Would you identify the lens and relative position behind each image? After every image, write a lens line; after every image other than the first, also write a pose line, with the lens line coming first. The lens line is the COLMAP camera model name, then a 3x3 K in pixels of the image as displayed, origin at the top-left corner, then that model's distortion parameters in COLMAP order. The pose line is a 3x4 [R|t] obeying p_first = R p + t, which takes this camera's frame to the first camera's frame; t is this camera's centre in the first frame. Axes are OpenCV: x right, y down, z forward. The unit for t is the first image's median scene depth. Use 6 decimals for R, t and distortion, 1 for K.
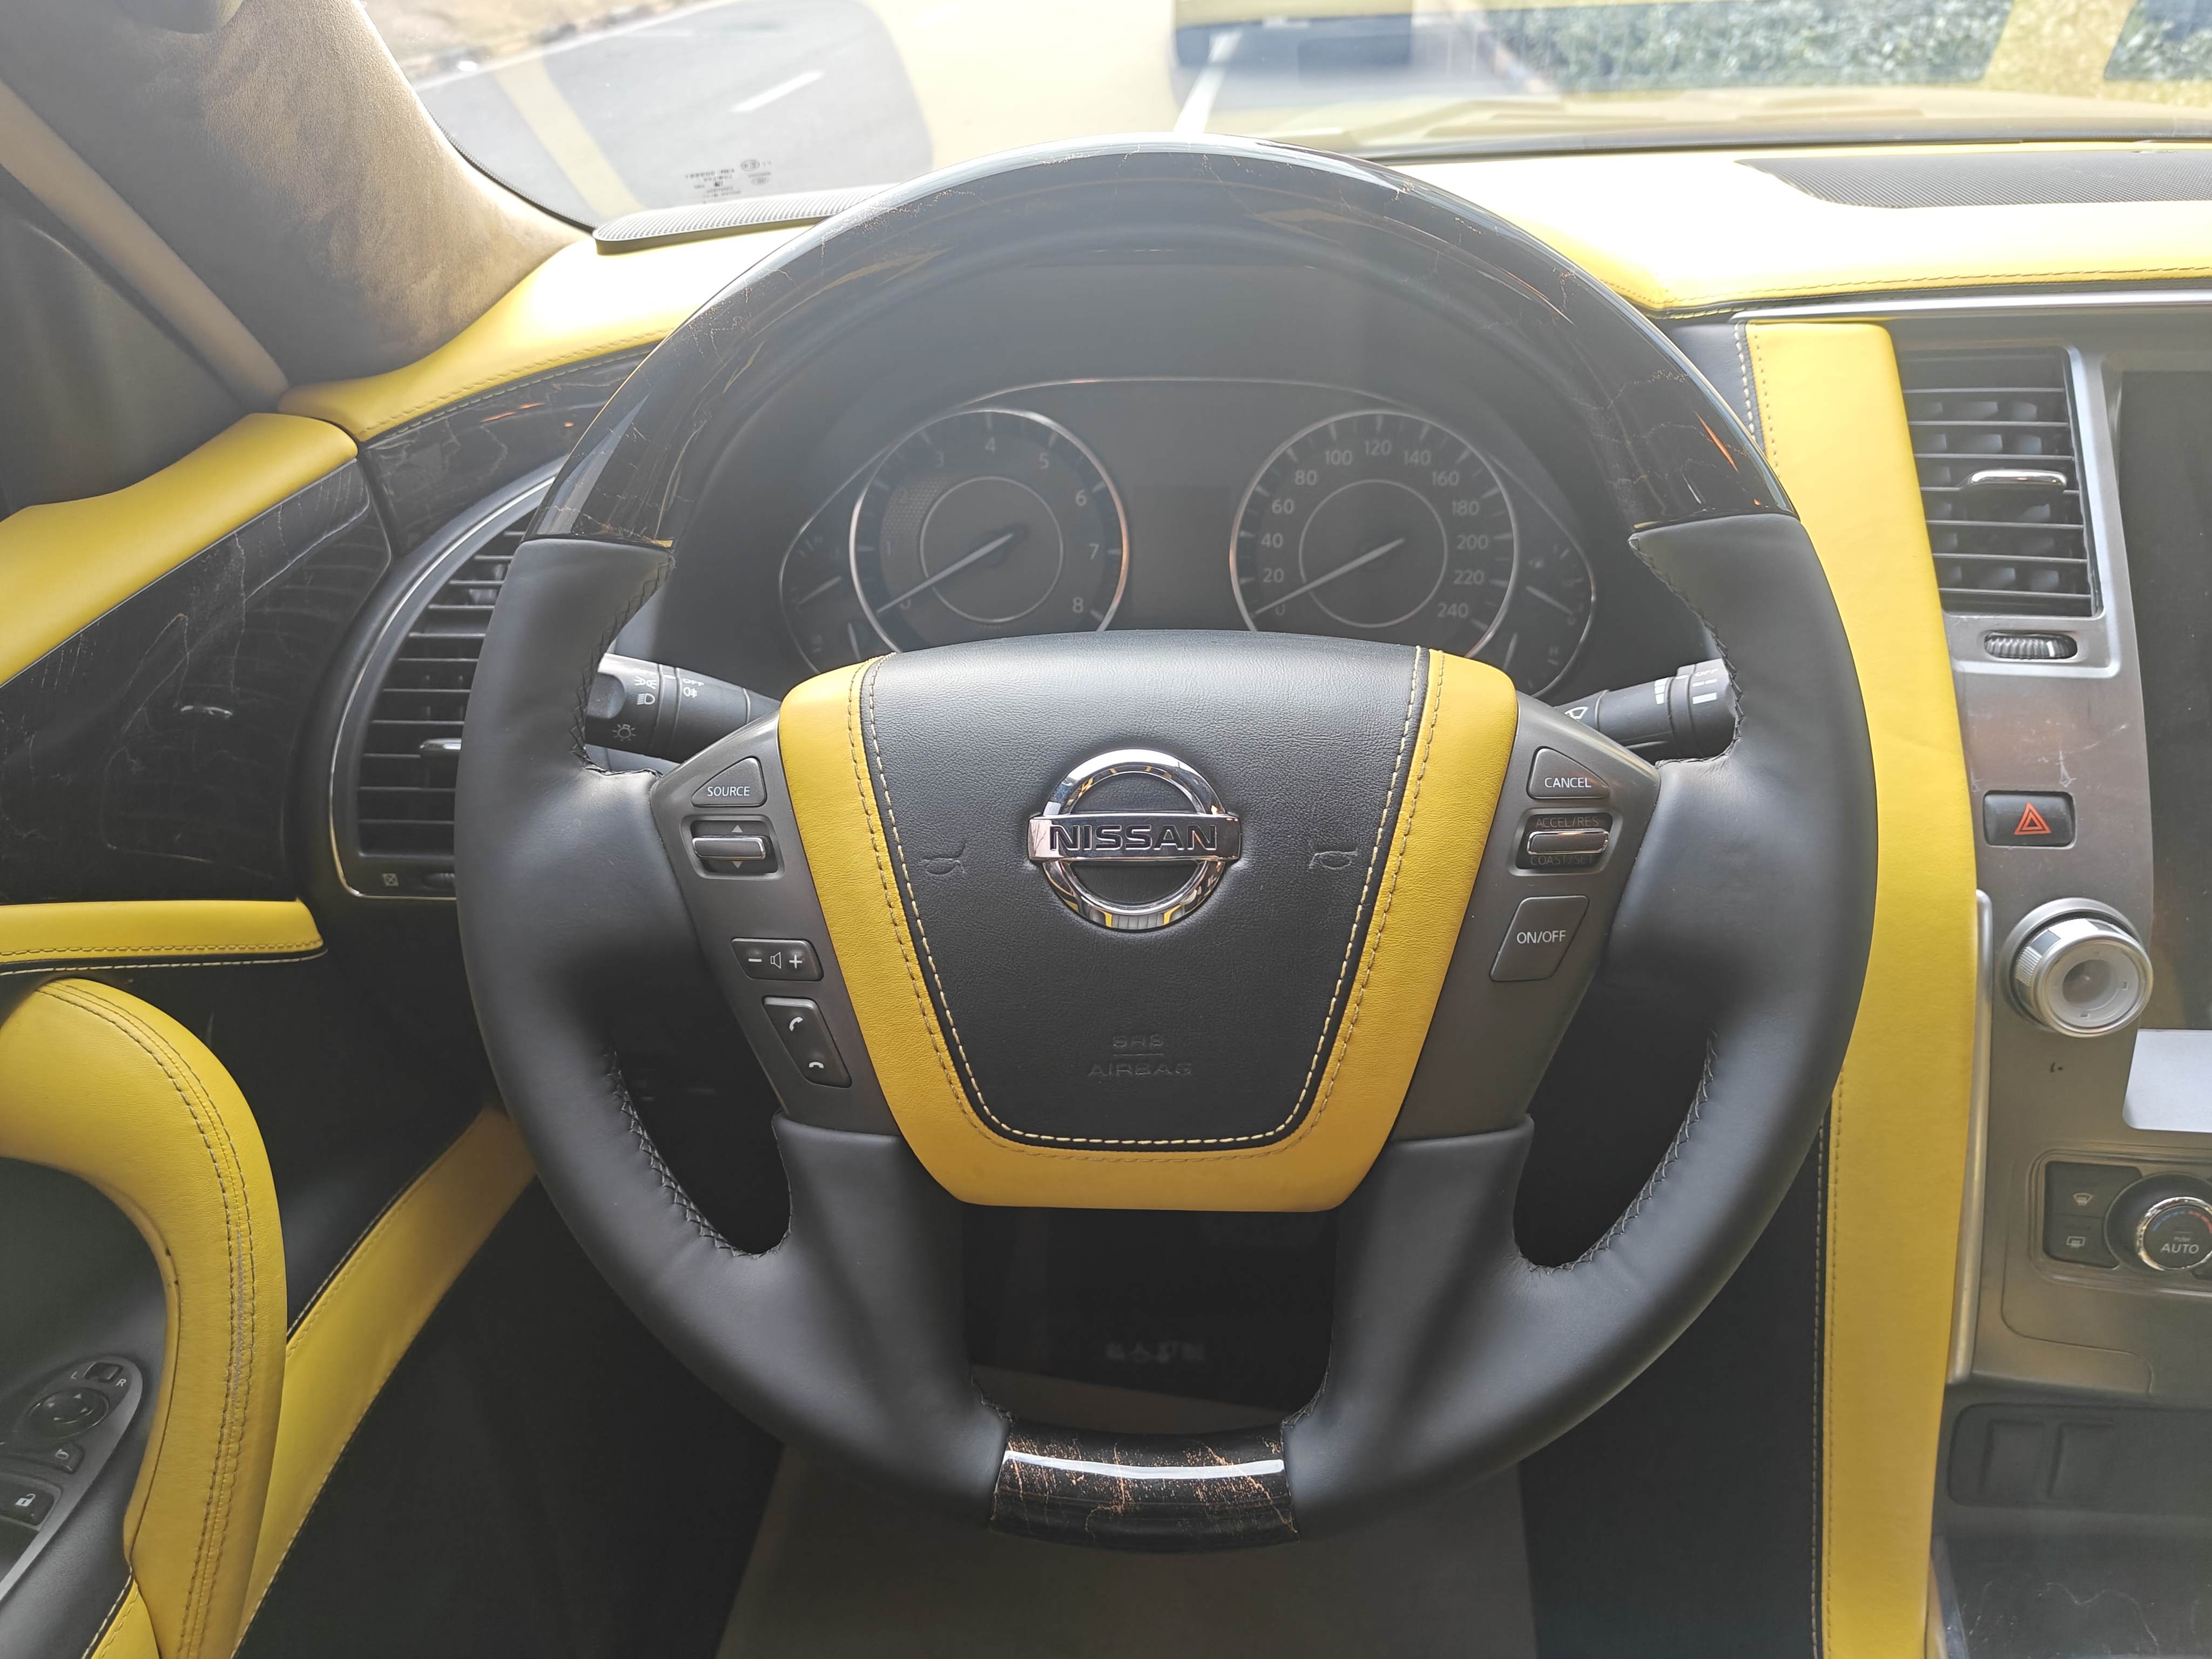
lens RADIAL K [[1588.1, 0, 1115.9], [0, 1588.1, 813.1], [0, 0, 1]] dist [0.002708, 0.001528]
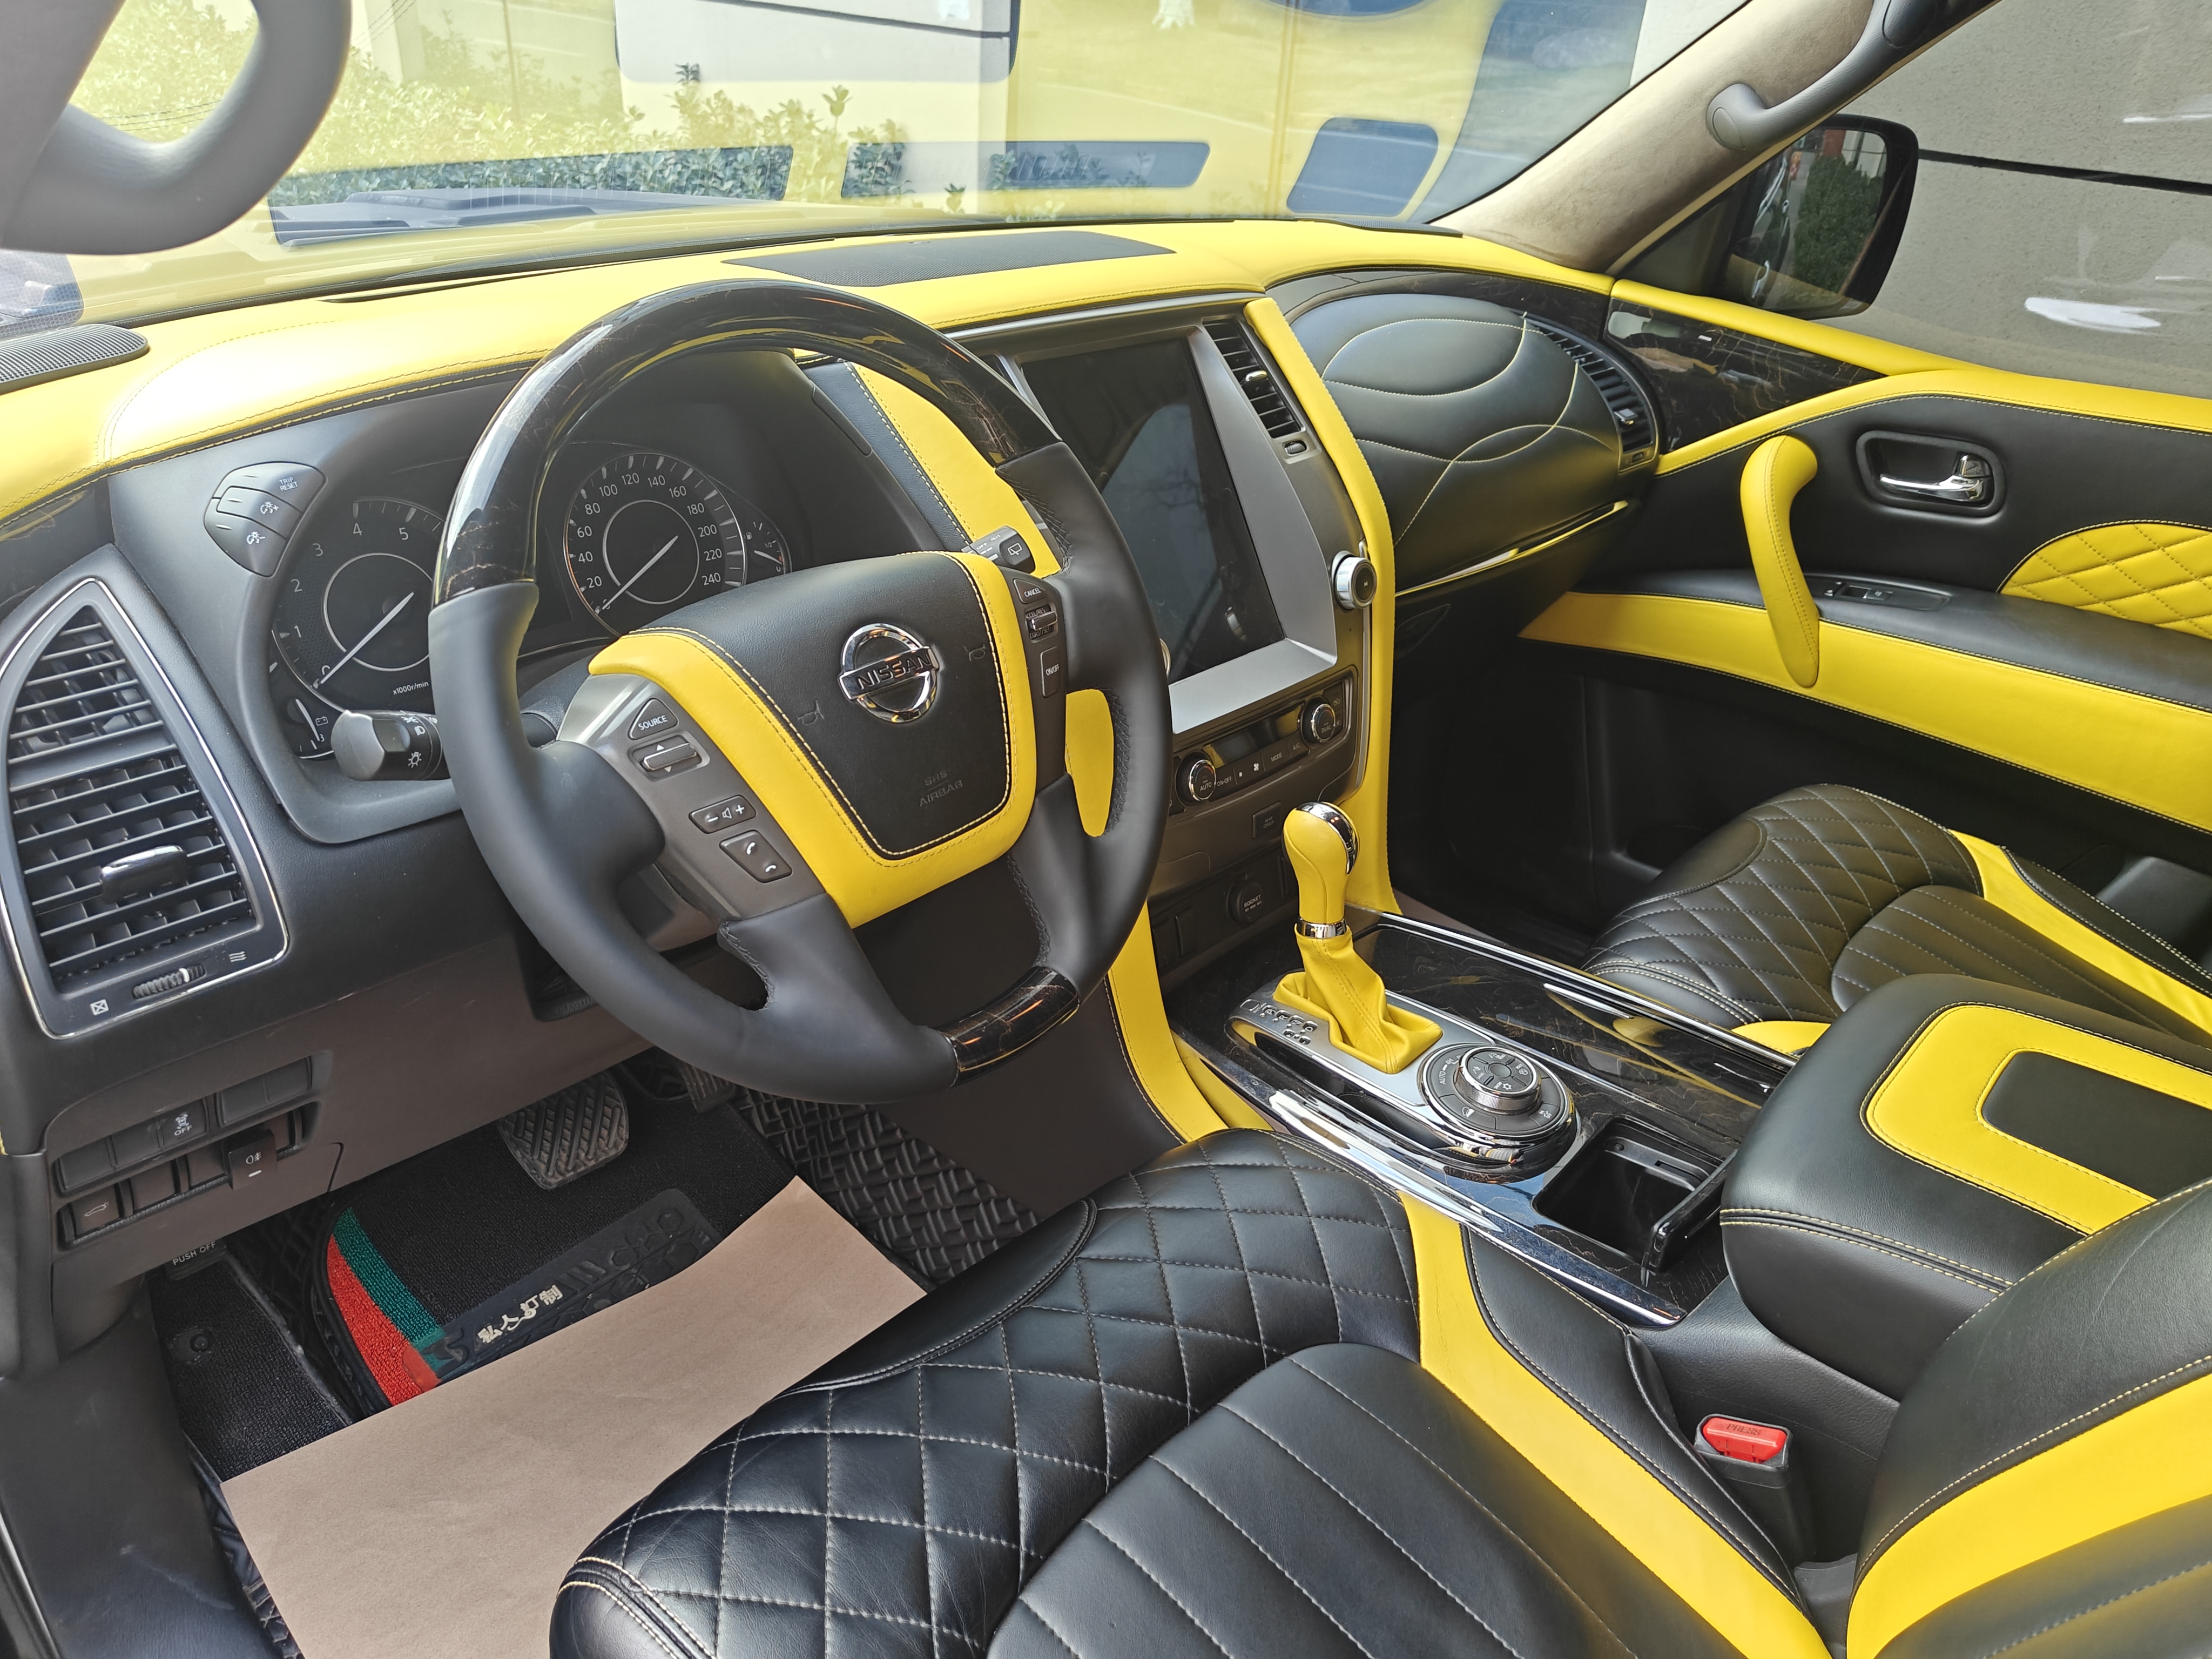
lens RADIAL K [[1588.1, 0, 1099.5], [0, 1588.1, 826.9], [0, 0, 1]] dist [0.002708, 0.001528]
pose [[0.612789, -0.319870, 0.722615, -0.892879], [0.338013, 0.932642, 0.126199, 0.024706], [-0.714308, 0.166920, 0.679633, -0.254662]]
